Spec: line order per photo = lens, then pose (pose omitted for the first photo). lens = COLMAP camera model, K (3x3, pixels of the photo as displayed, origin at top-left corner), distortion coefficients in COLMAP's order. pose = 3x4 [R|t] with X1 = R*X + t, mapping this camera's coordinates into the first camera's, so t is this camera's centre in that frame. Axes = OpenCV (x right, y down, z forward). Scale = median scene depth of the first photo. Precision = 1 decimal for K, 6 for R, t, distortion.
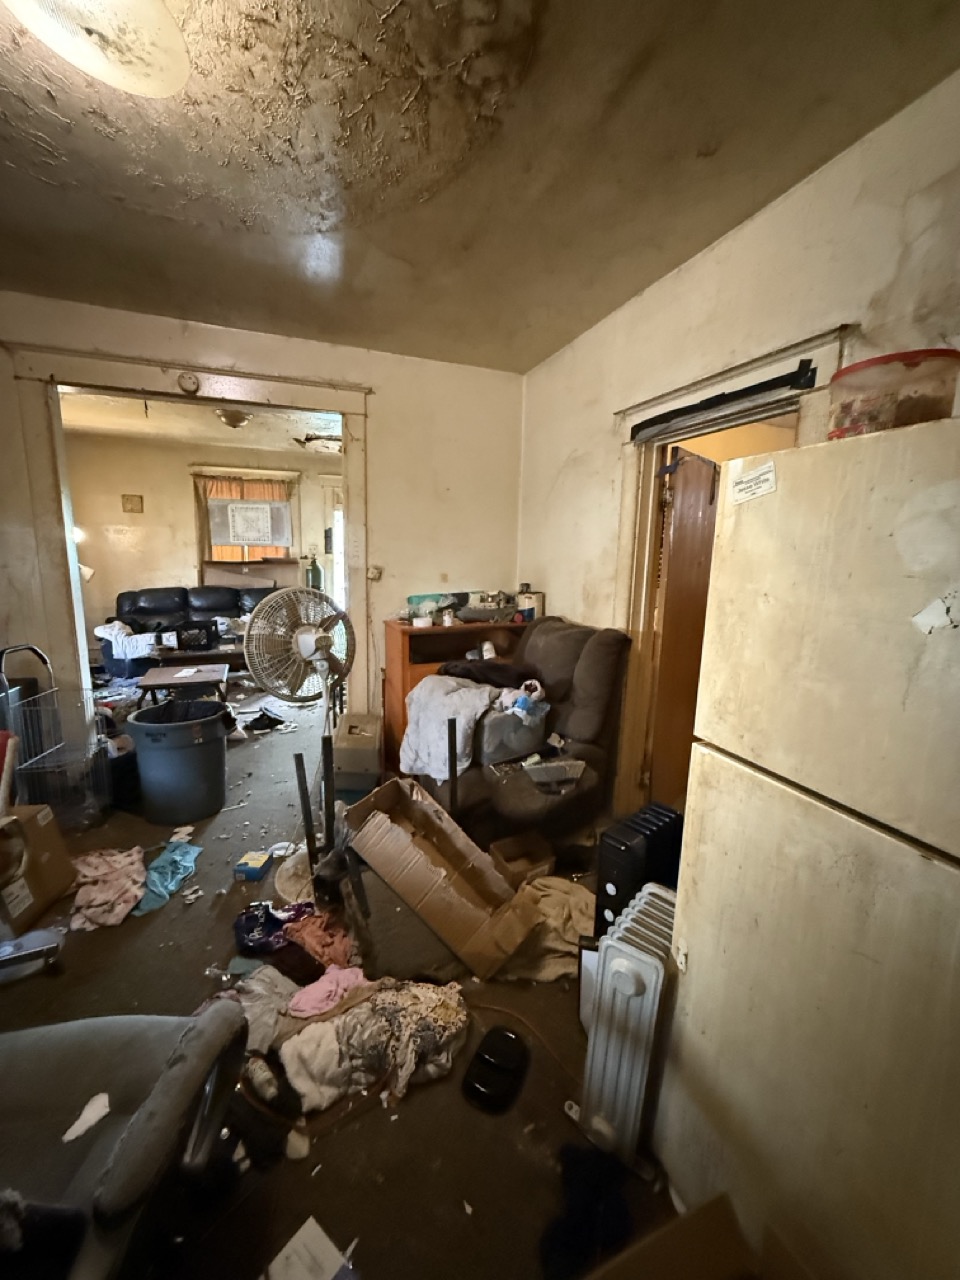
lens RADIAL K [[511.8, 0, 483.2], [0, 511.8, 638.8], [0, 0, 1]] dist [0.001183, -0.000105]
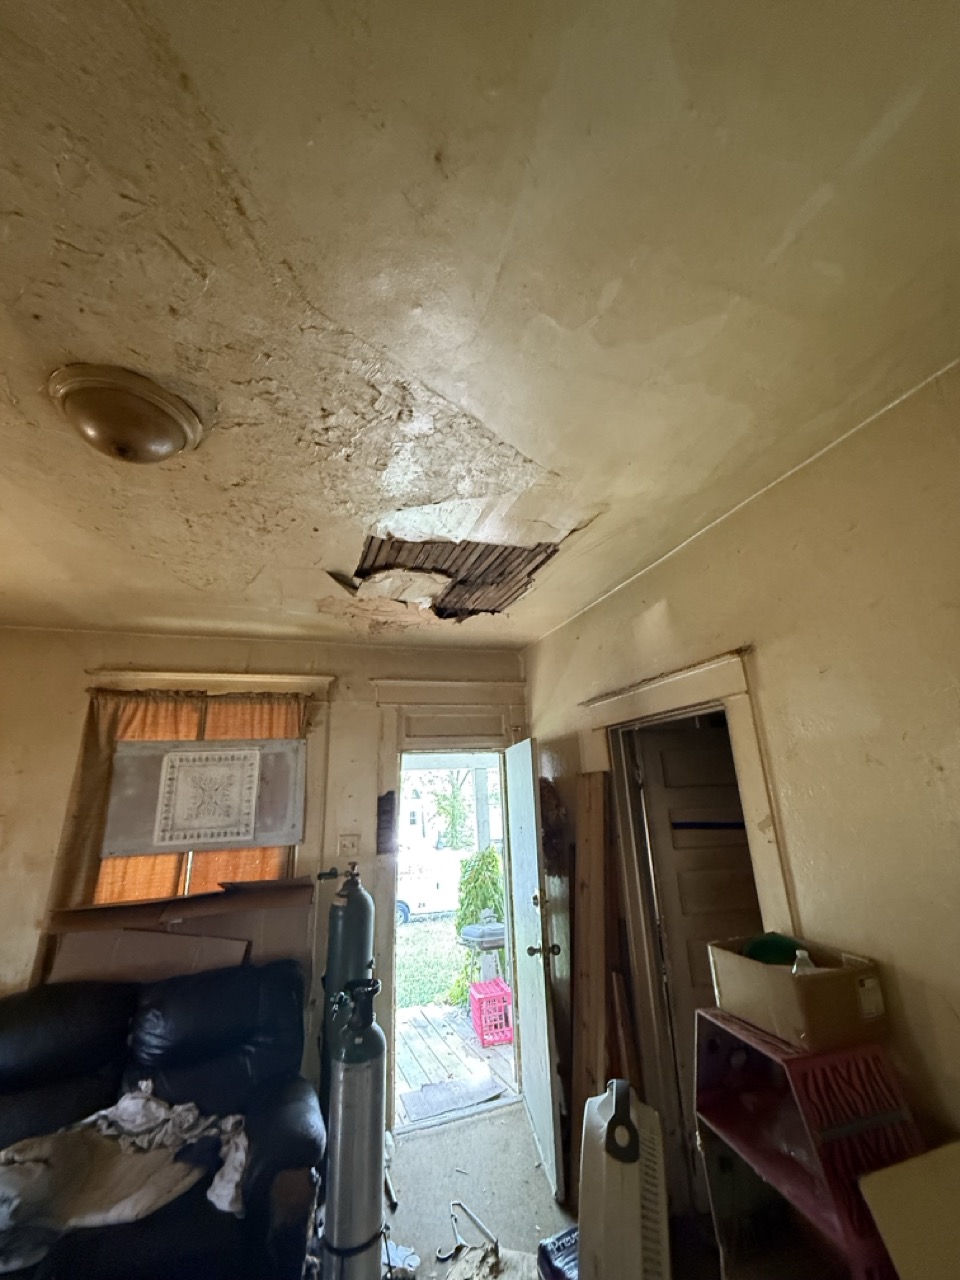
lens RADIAL K [[511.8, 0, 483.2], [0, 511.8, 638.8], [0, 0, 1]] dist [0.001183, -0.000105]
pose [[0.997079, -0.073030, -0.022353, -0.591122], [0.055359, 0.892707, -0.447225, -0.390450], [0.052616, 0.444681, 0.894142, 1.622802]]
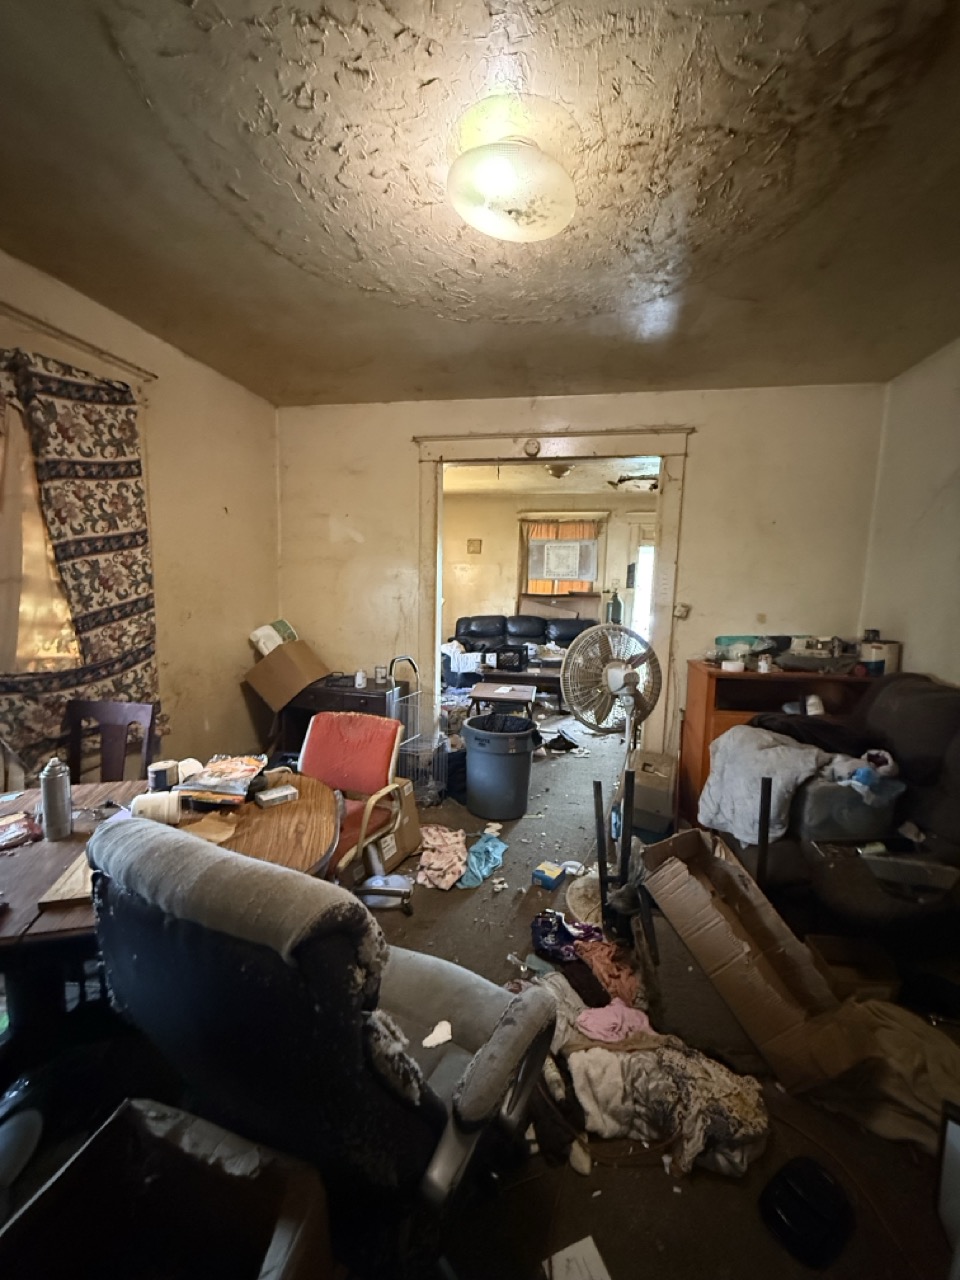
lens RADIAL K [[511.8, 0, 483.2], [0, 511.8, 638.8], [0, 0, 1]] dist [0.001183, -0.000105]
pose [[0.848923, 0.062923, -0.524758, -0.023345], [-0.095129, 0.994864, -0.034600, -0.007570], [0.519885, 0.079292, 0.850548, -0.039711]]
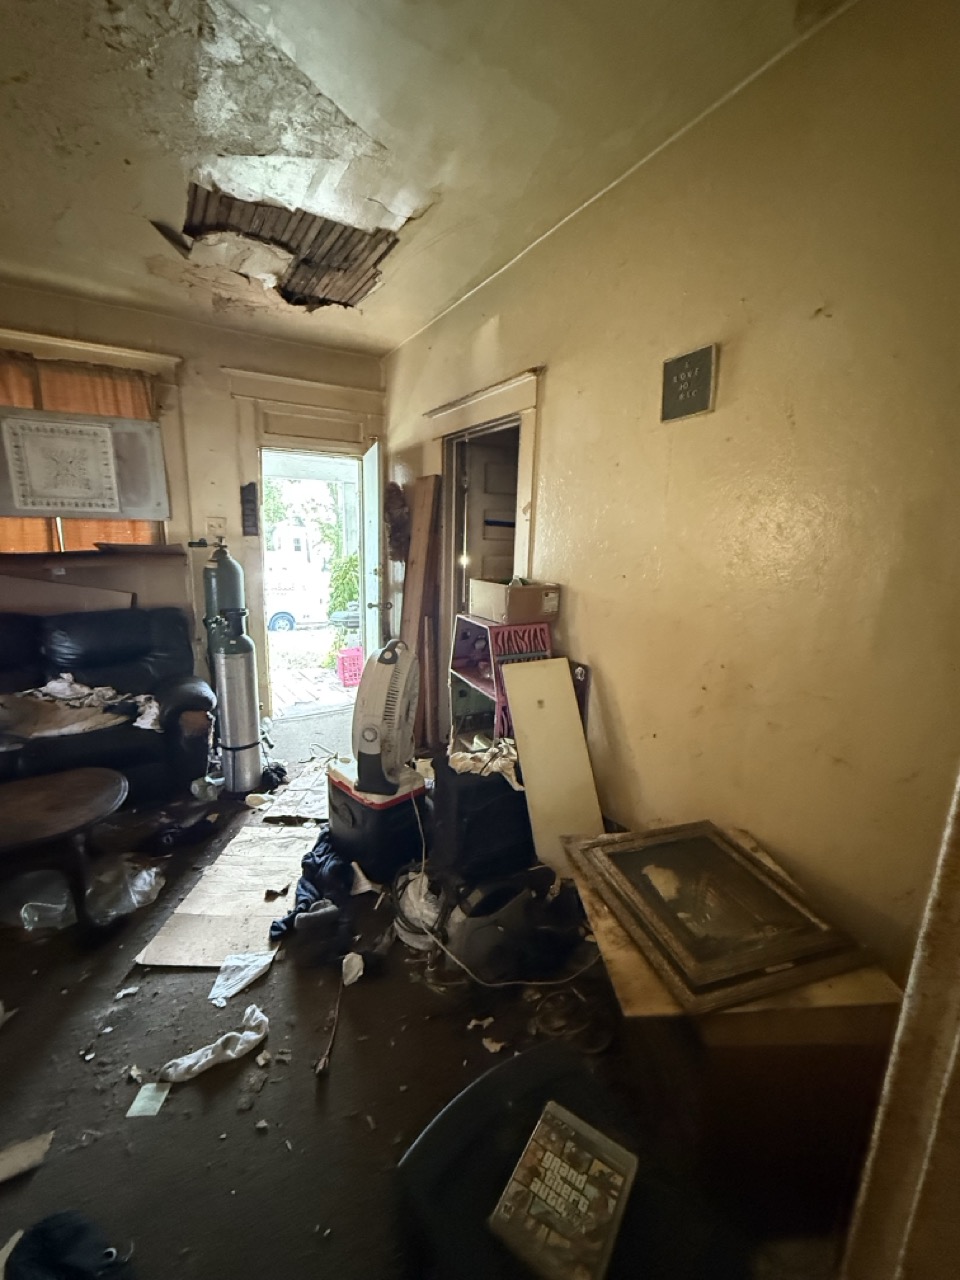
lens RADIAL K [[511.8, 0, 483.2], [0, 511.8, 638.8], [0, 0, 1]] dist [0.001183, -0.000105]
pose [[0.986327, -0.029512, 0.162138, -0.488076], [0.023241, 0.998912, 0.040435, -0.241348], [-0.163155, -0.036114, 0.985939, 1.404843]]
